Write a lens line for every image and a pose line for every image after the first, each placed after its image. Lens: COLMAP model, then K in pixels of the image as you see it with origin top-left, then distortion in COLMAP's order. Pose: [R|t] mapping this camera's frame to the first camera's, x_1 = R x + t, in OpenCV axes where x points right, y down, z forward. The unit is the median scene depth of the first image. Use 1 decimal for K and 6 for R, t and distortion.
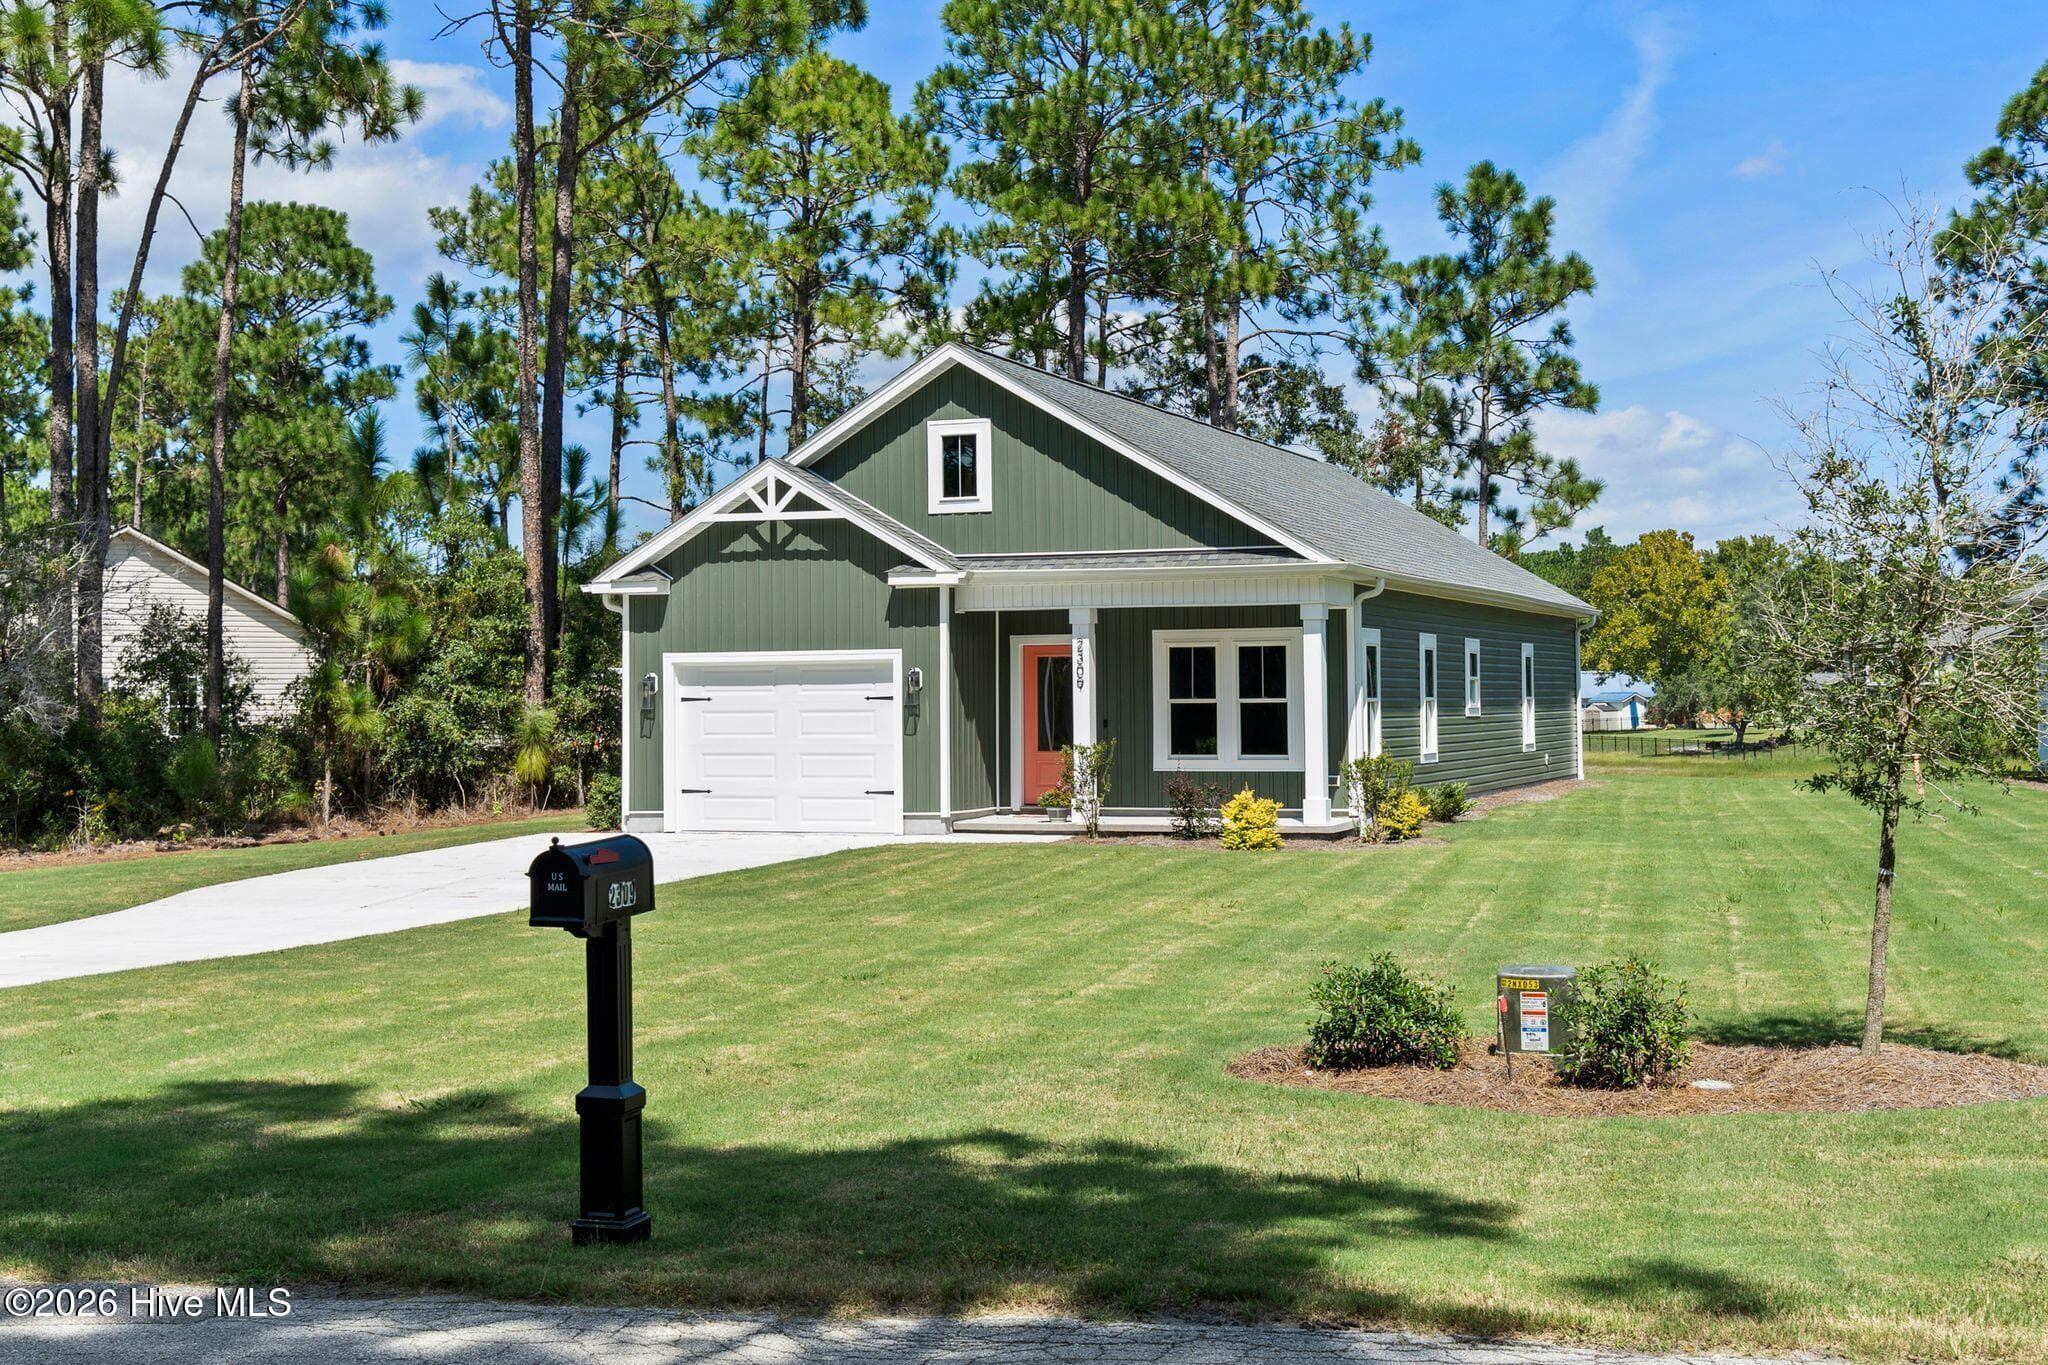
lens RADIAL K [[2593.5, 0, 994.2], [0, 2593.5, 576.1], [0, 0, 1]] dist [0.005516, 0.013834]
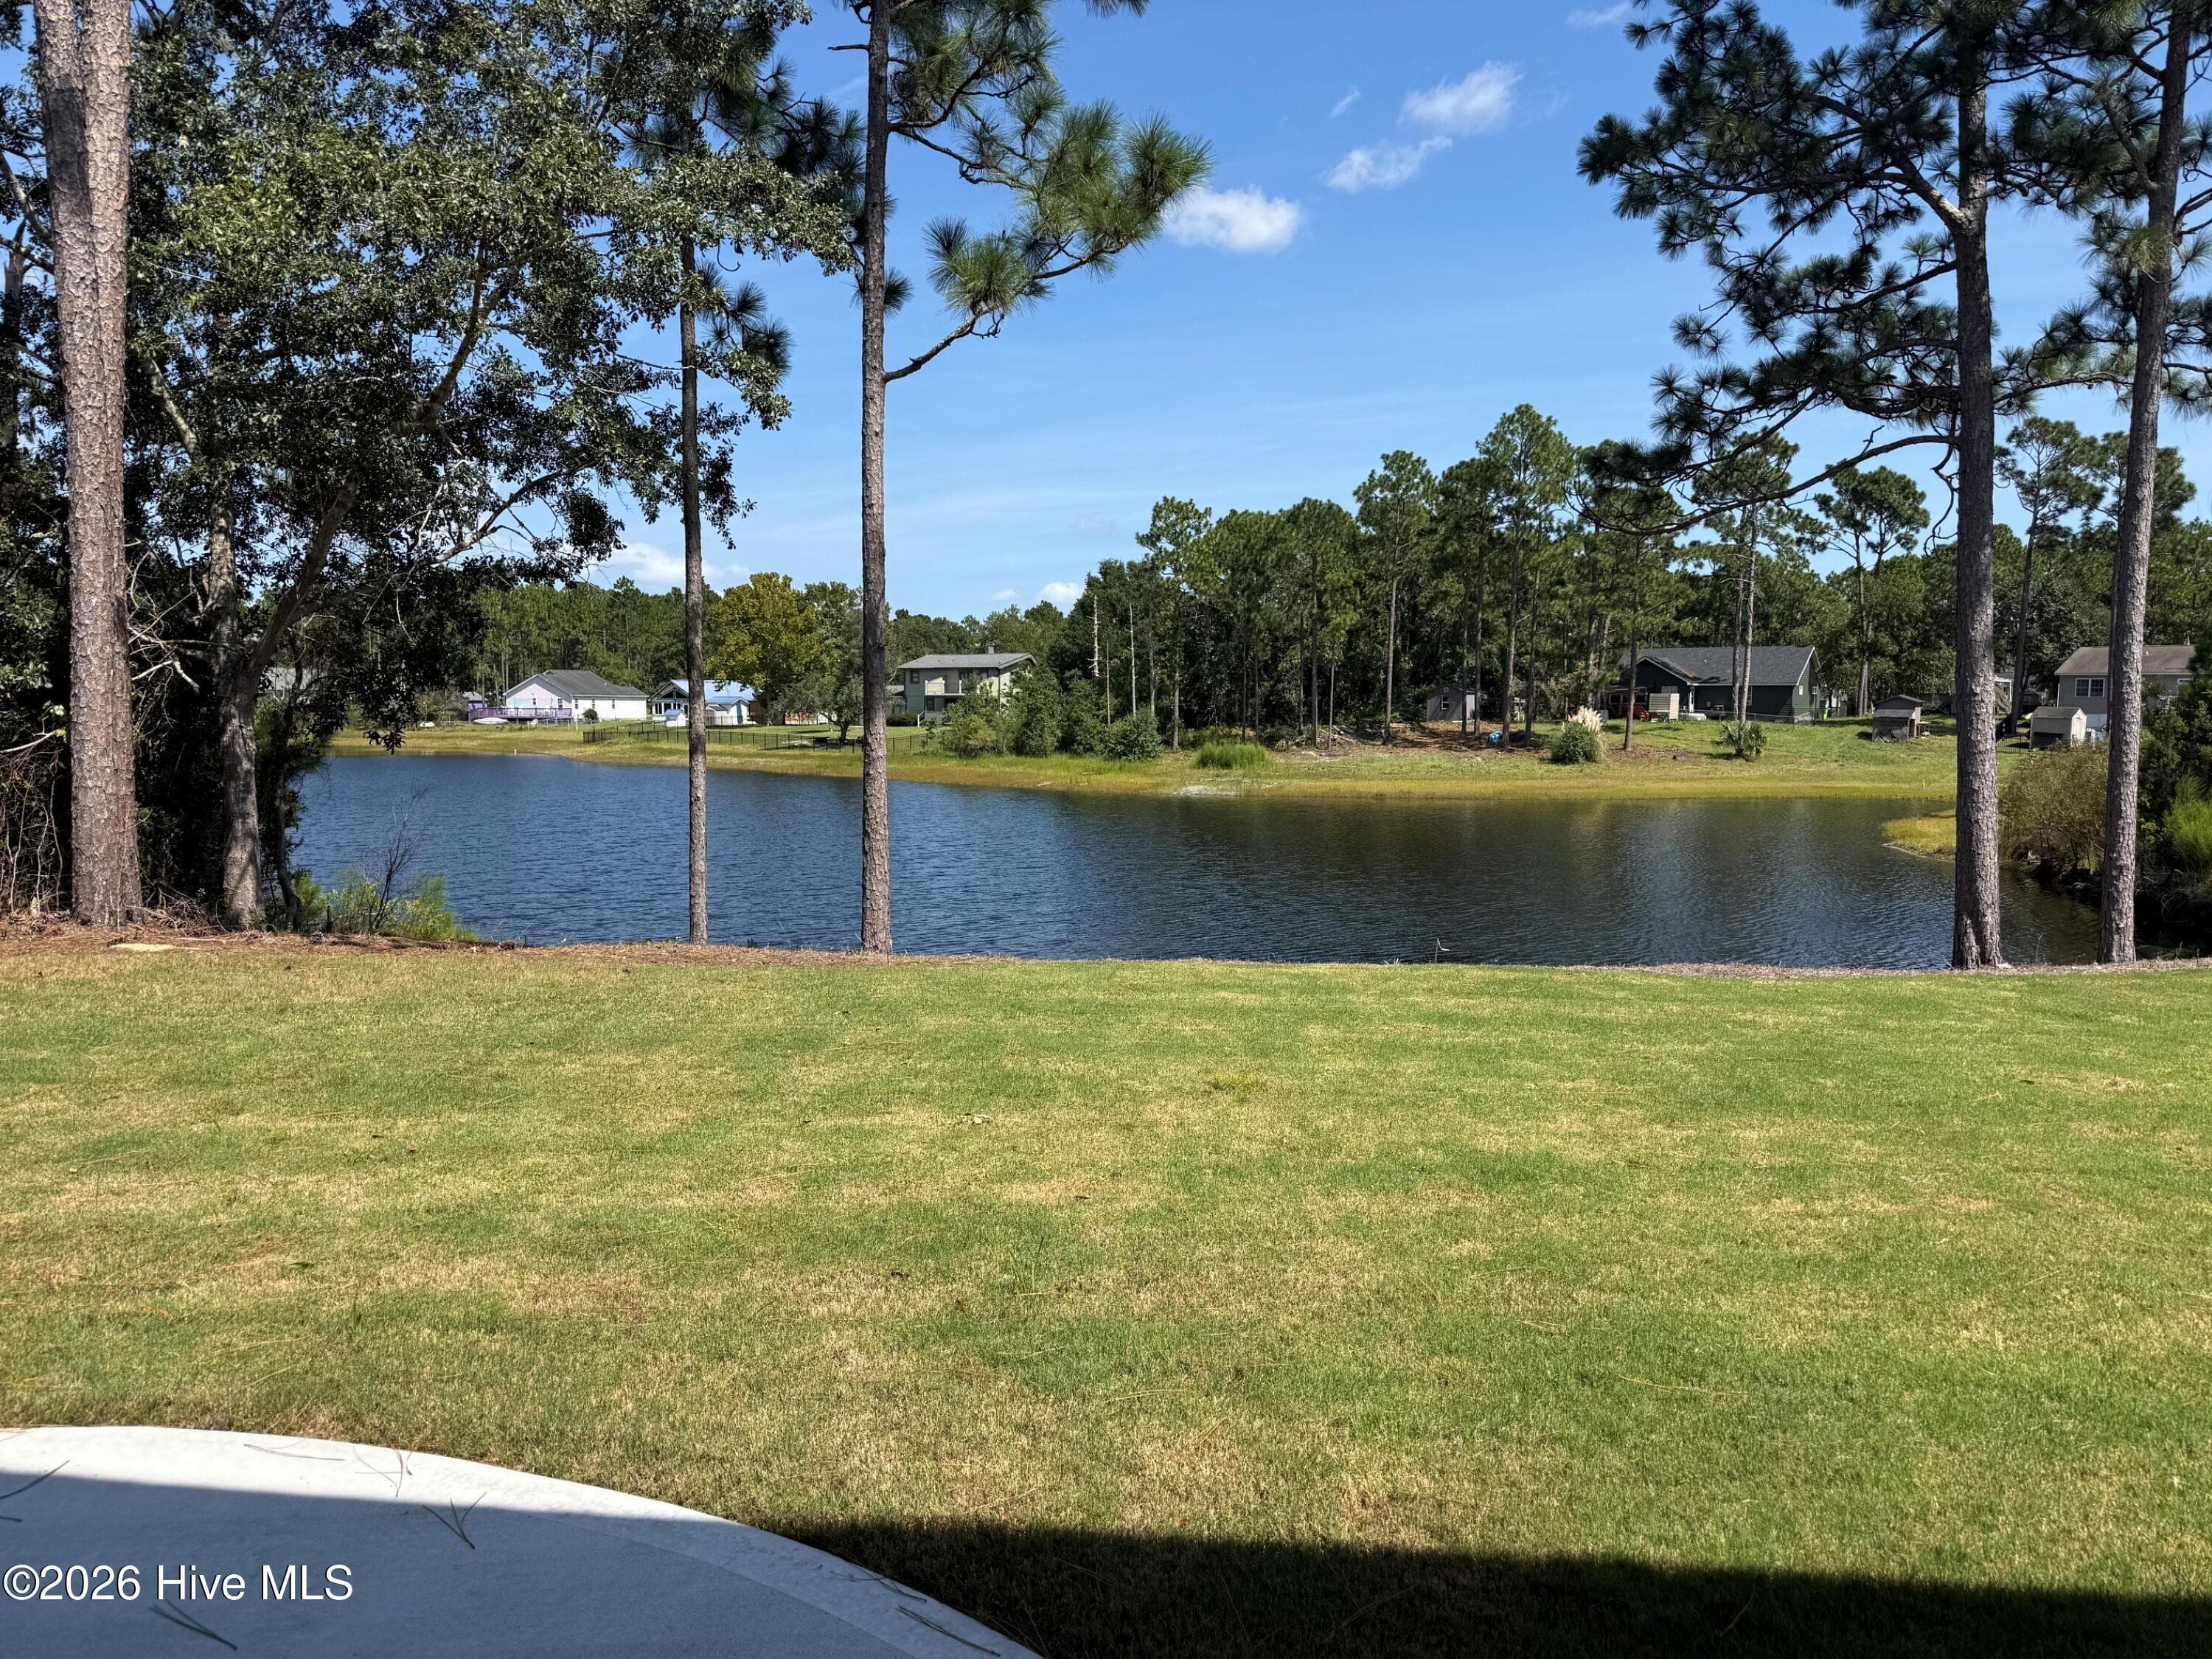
lens RADIAL K [[1540.8, 0, 1097.3], [0, 1540.8, 823.4], [0, 0, 1]] dist [0.151007, -0.256919]
pose [[0.879885, -0.025645, 0.474495, 0.190462], [-0.033912, 0.992608, 0.116532, 0.070594], [-0.473975, -0.118626, 0.872511, 1.459594]]
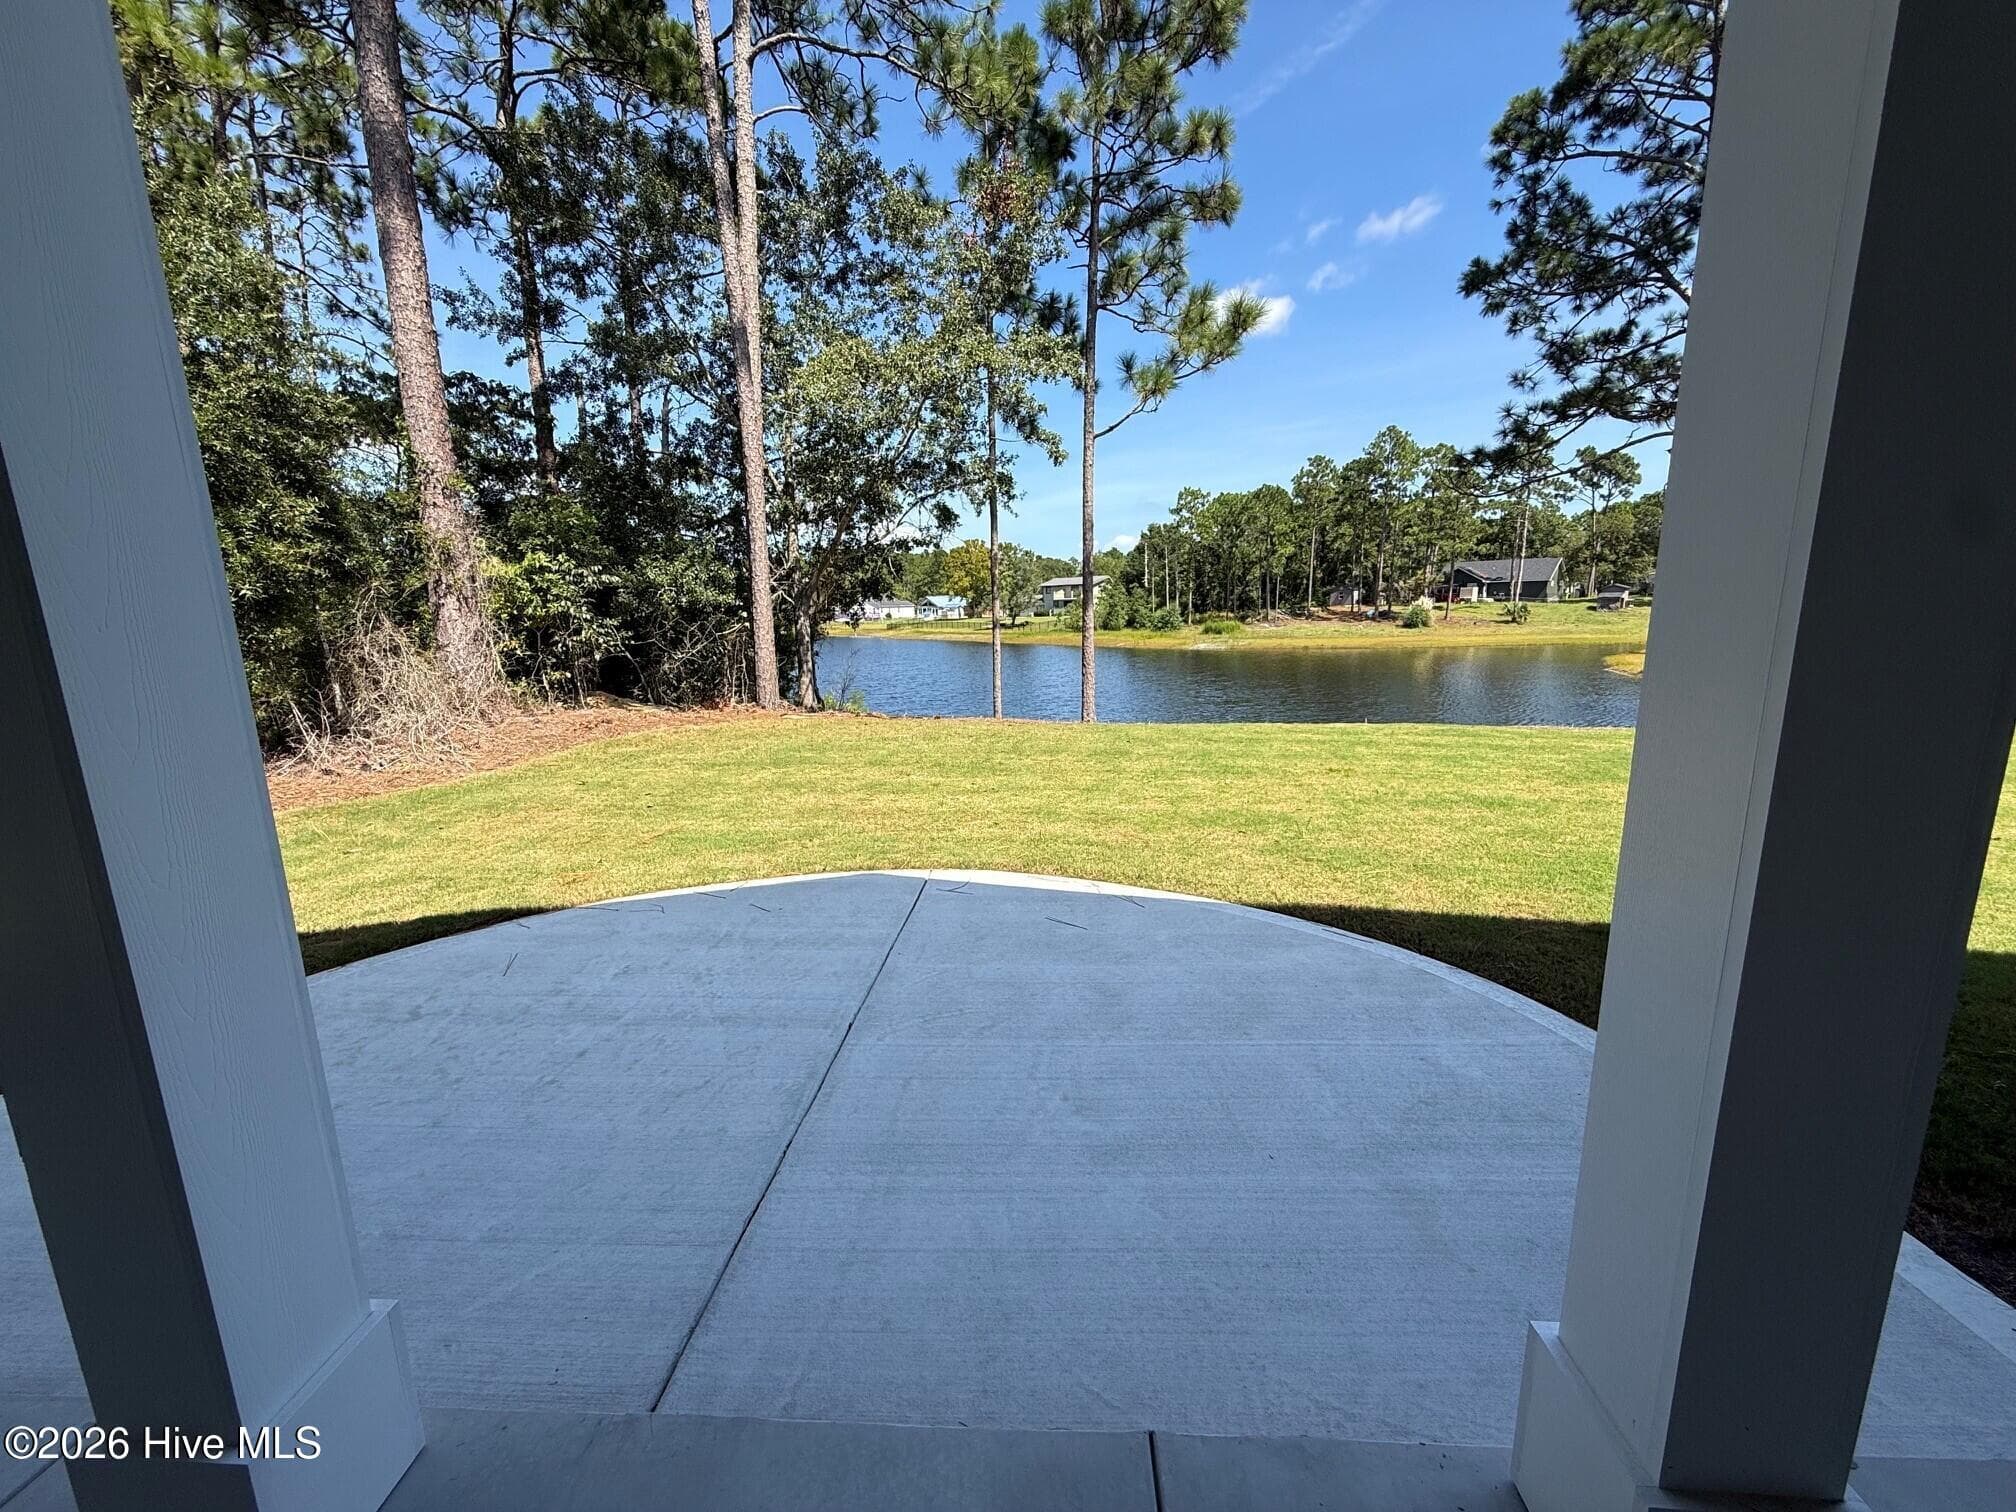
lens RADIAL K [[799.8, 0, 995.4], [0, 799.8, 754.1], [0, 0, 1]] dist [-0.000446, 0.000466]
pose [[0.948759, -0.073212, 0.307402, 0.140273], [0.002106, 0.974235, 0.225525, 0.072302], [-0.315993, -0.213321, 0.924469, 1.447061]]
